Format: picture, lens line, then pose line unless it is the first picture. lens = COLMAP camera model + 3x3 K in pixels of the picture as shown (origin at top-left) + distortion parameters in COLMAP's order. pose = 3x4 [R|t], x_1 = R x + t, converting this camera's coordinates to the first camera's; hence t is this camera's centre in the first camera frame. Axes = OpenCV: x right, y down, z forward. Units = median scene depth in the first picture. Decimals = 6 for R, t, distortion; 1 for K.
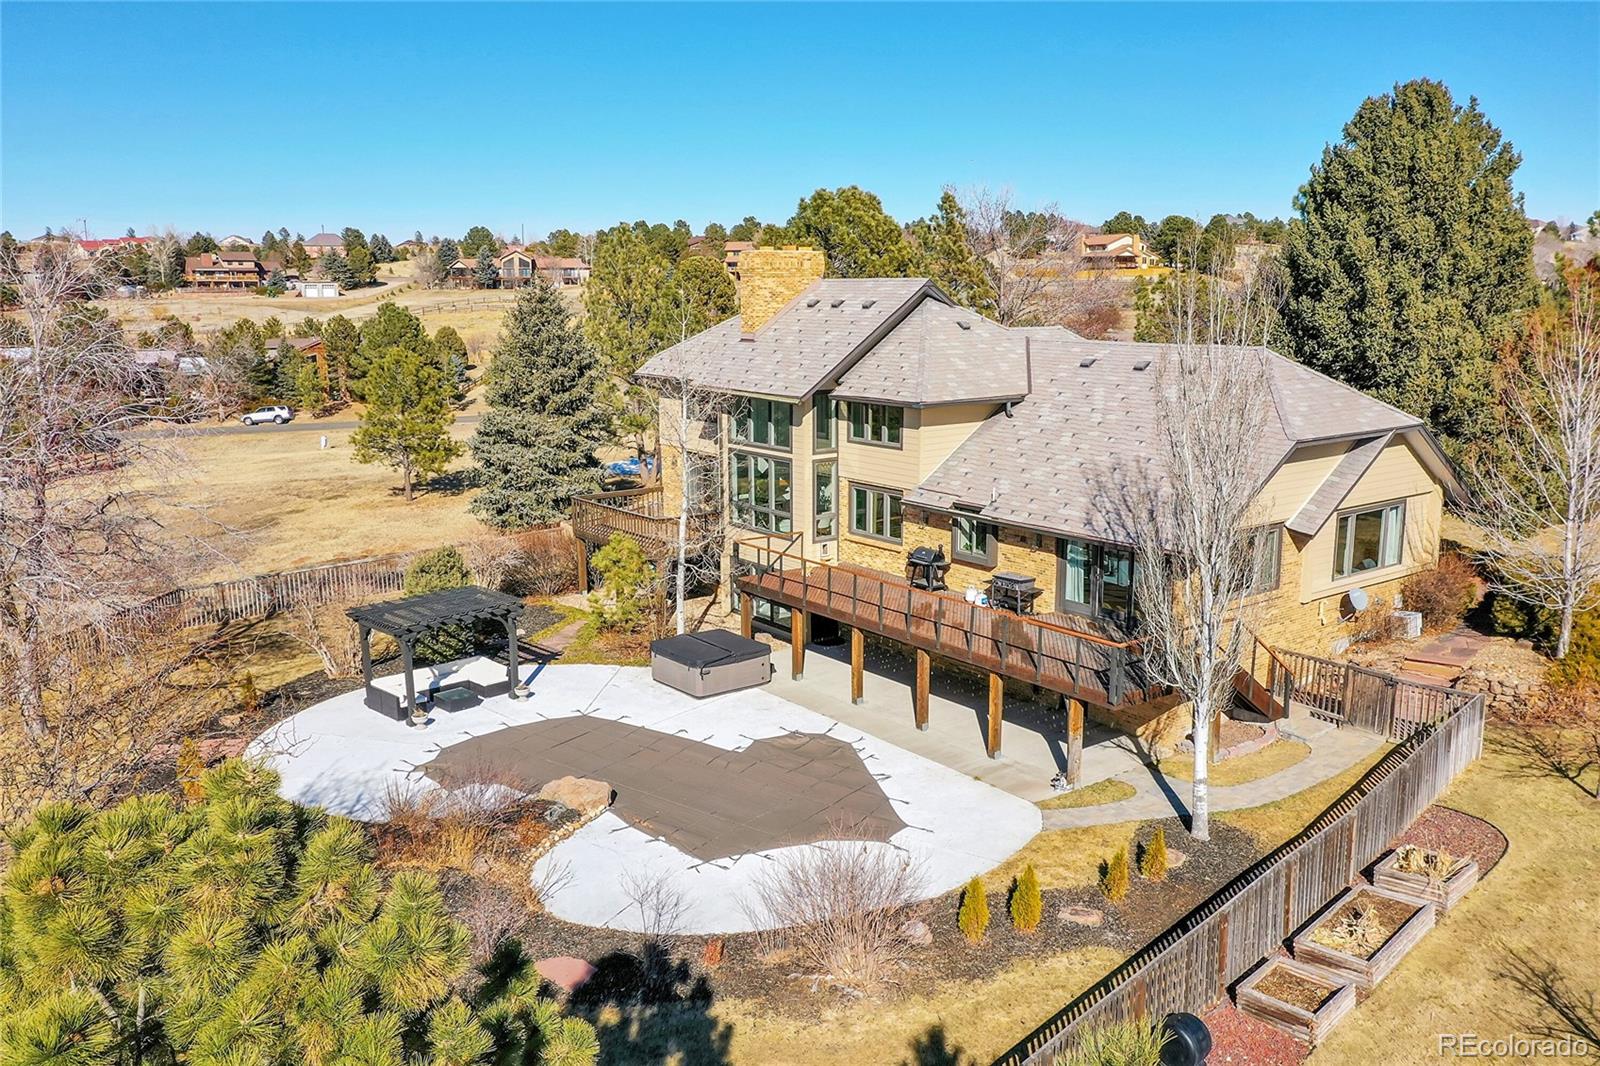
lens RADIAL K [[1301.1, 0, 800.0], [0, 1301.1, 533.0], [0, 0, 1]] dist [0.031226, 0.000452]
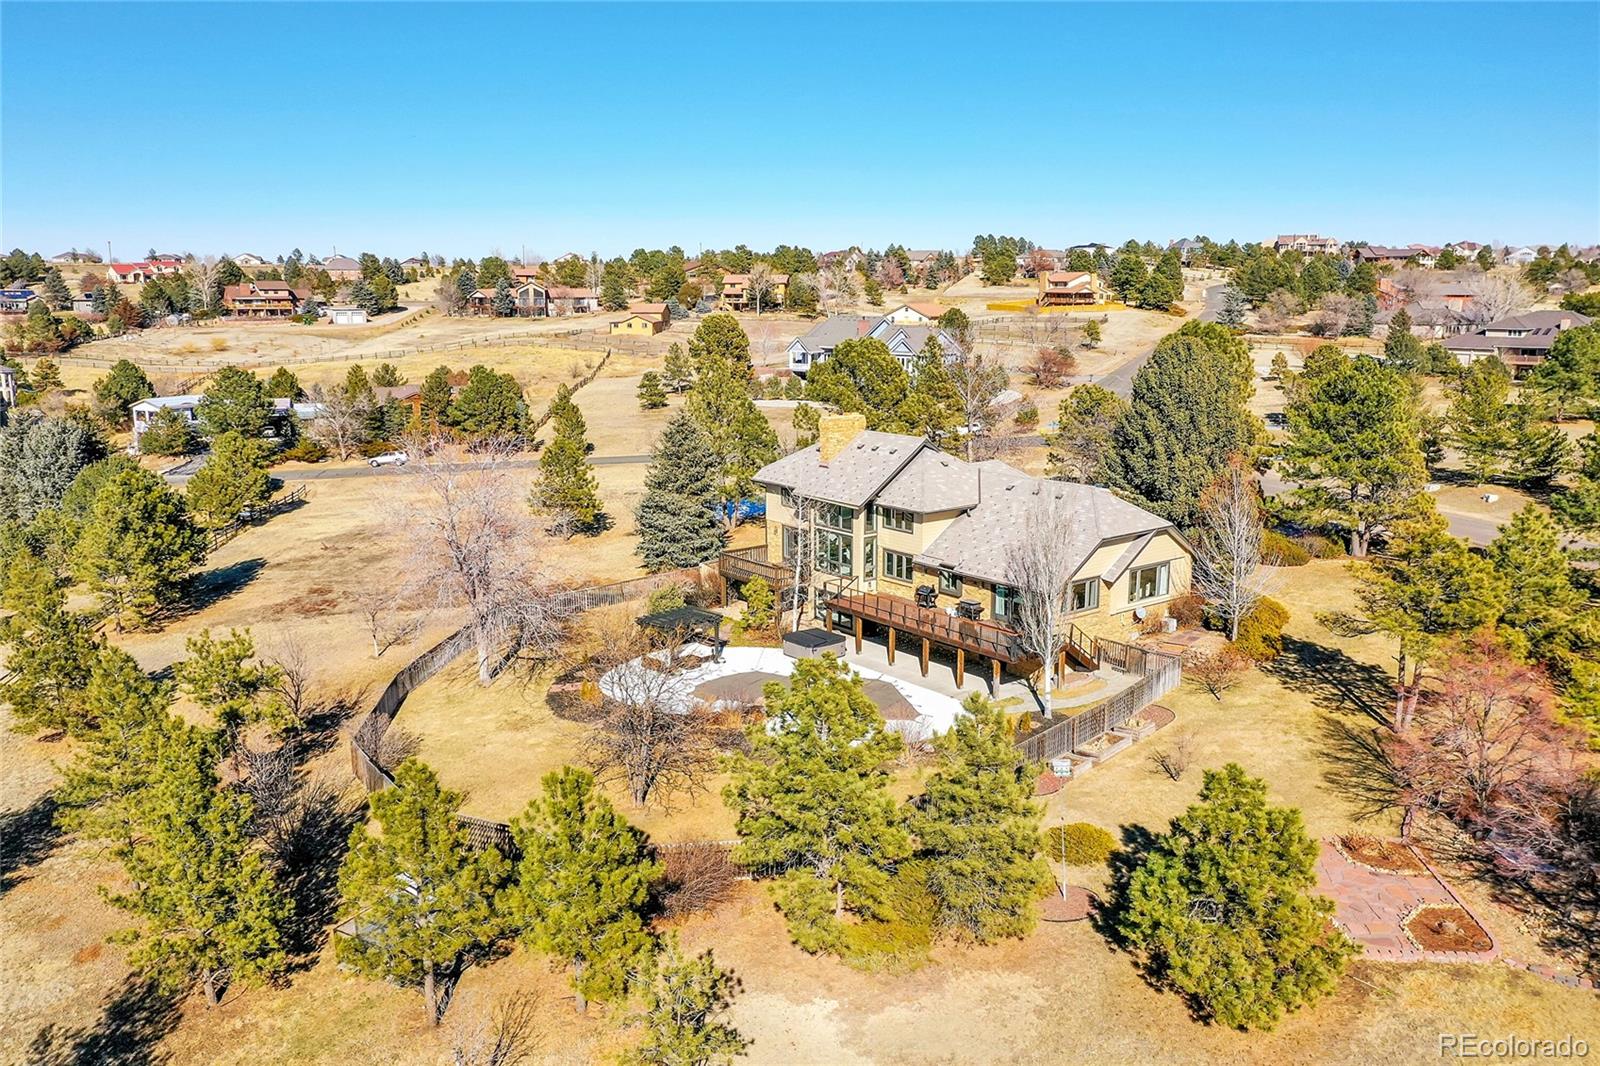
lens RADIAL K [[1301.1, 0, 800.0], [0, 1301.1, 533.0], [0, 0, 1]] dist [0.031226, 0.000452]
pose [[0.999818, -0.000431, 0.019053, -0.121869], [0.000408, 0.999999, 0.001172, -0.066929], [-0.019054, -0.001164, 0.999818, -0.894585]]
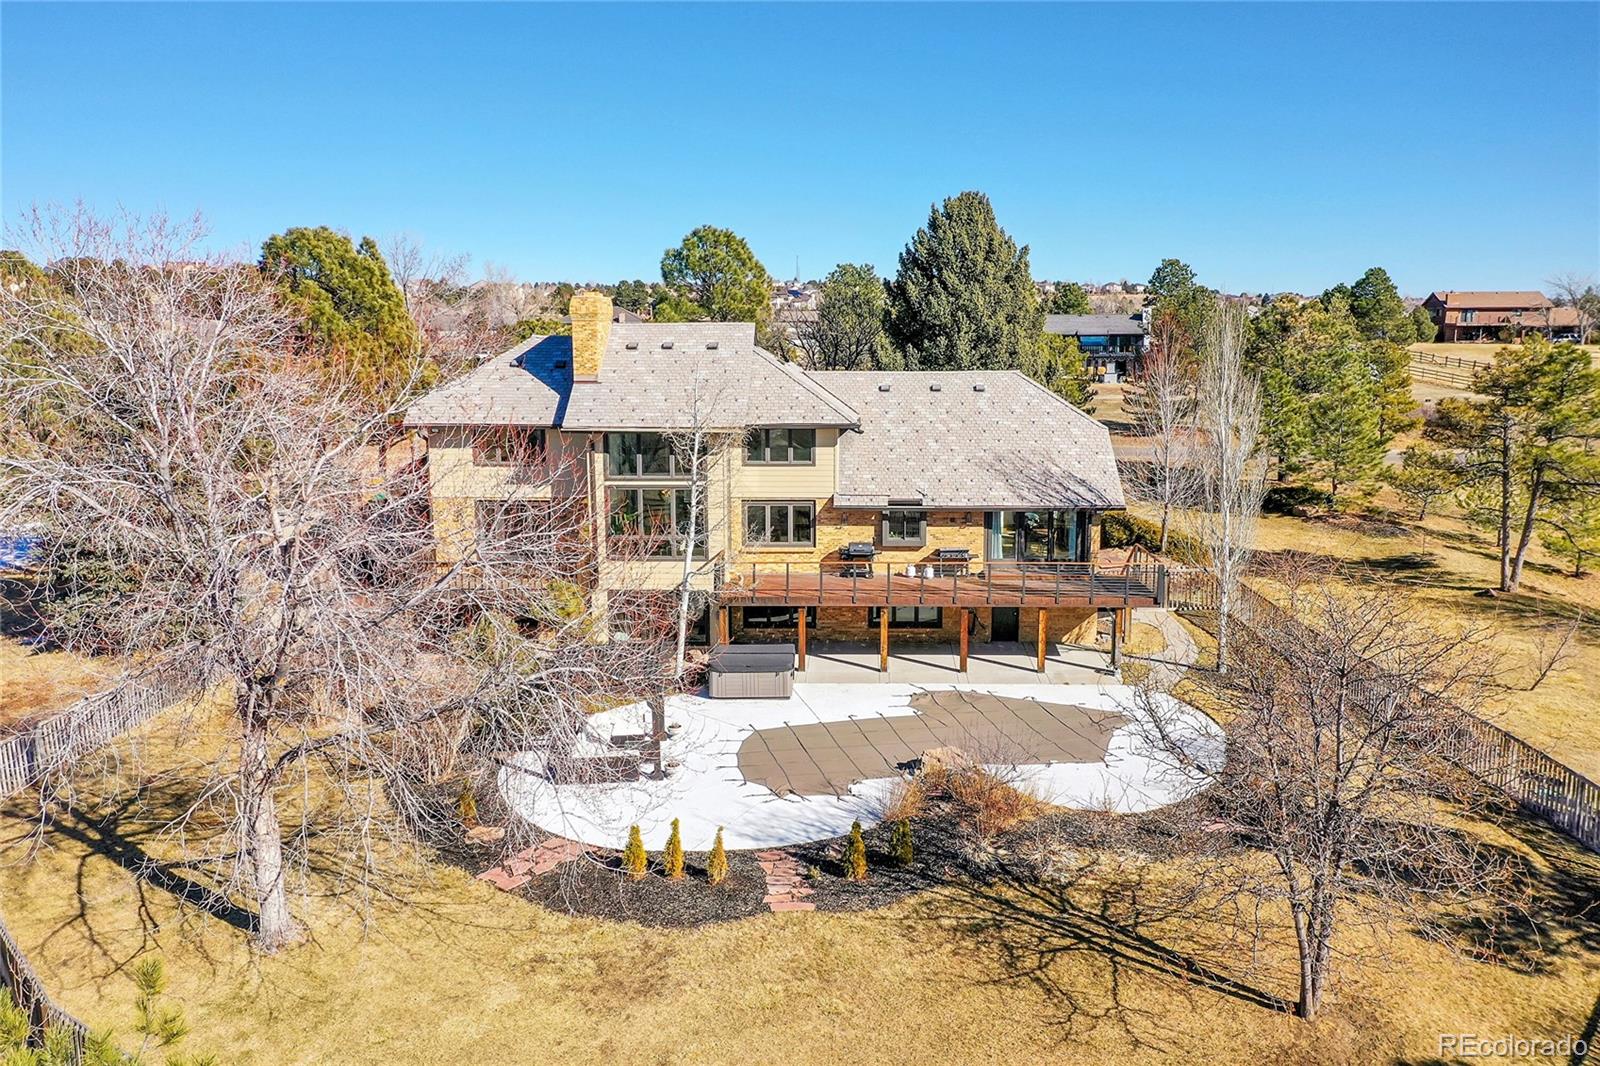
lens RADIAL K [[1301.1, 0, 800.0], [0, 1301.1, 533.0], [0, 0, 1]] dist [0.031226, 0.000452]
pose [[0.639434, -0.126227, 0.758413, -0.828950], [0.150365, 0.987913, 0.037649, -0.049100], [-0.753999, 0.089964, 0.650686, 0.233621]]
